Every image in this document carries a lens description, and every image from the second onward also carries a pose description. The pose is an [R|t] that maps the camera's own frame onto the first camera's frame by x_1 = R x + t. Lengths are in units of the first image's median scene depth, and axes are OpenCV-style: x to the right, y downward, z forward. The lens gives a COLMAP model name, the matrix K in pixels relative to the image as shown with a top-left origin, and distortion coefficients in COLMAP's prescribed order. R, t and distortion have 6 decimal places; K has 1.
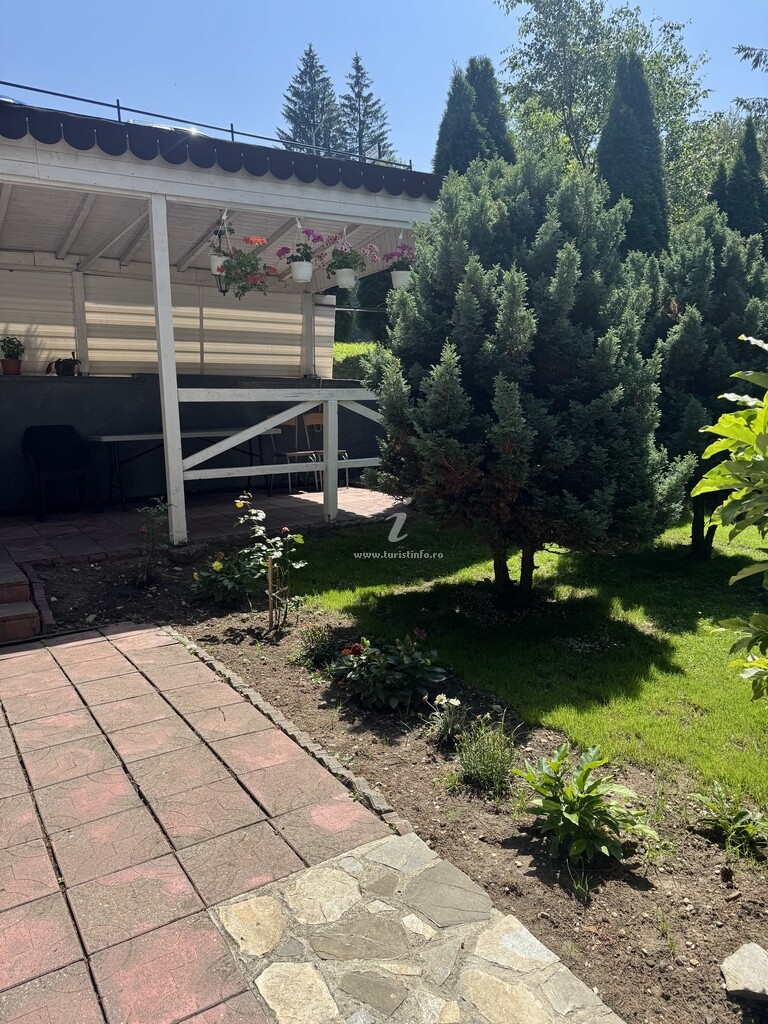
lens RADIAL K [[701.3, 0, 384.0], [0, 701.3, 512.0], [0, 0, 1]] dist [0.168094, -0.310314]
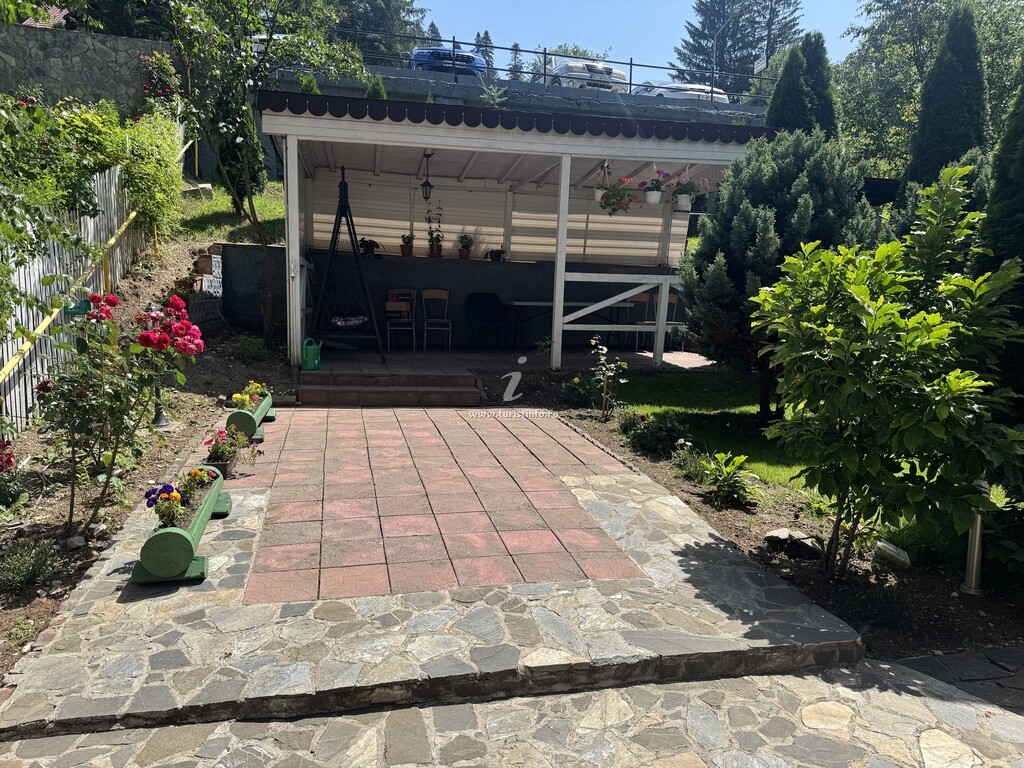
lens RADIAL K [[701.3, 0, 512.0], [0, 701.3, 384.0], [0, 0, 1]] dist [0.168094, -0.310314]
pose [[0.937521, 0.096285, -0.334342, 0.133785], [-0.101385, 0.994845, 0.002206, 0.074683], [0.332831, 0.031829, 0.942449, -0.461849]]
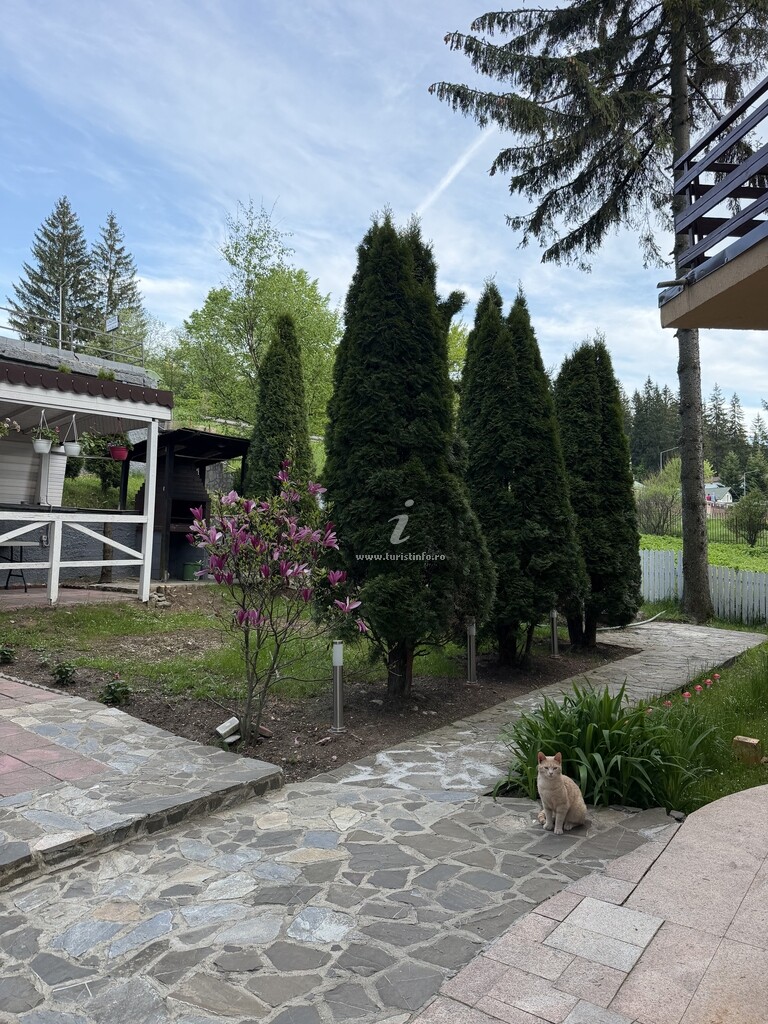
lens RADIAL K [[719.1, 0, 382.2], [0, 719.1, 495.3], [0, 0, 1]] dist [-0.004462, -0.001296]
pose [[0.939632, 0.056722, 0.337453, 0.053443], [0.015104, 0.978330, -0.206501, 0.111938], [-0.341854, 0.199131, 0.918413, -0.630905]]
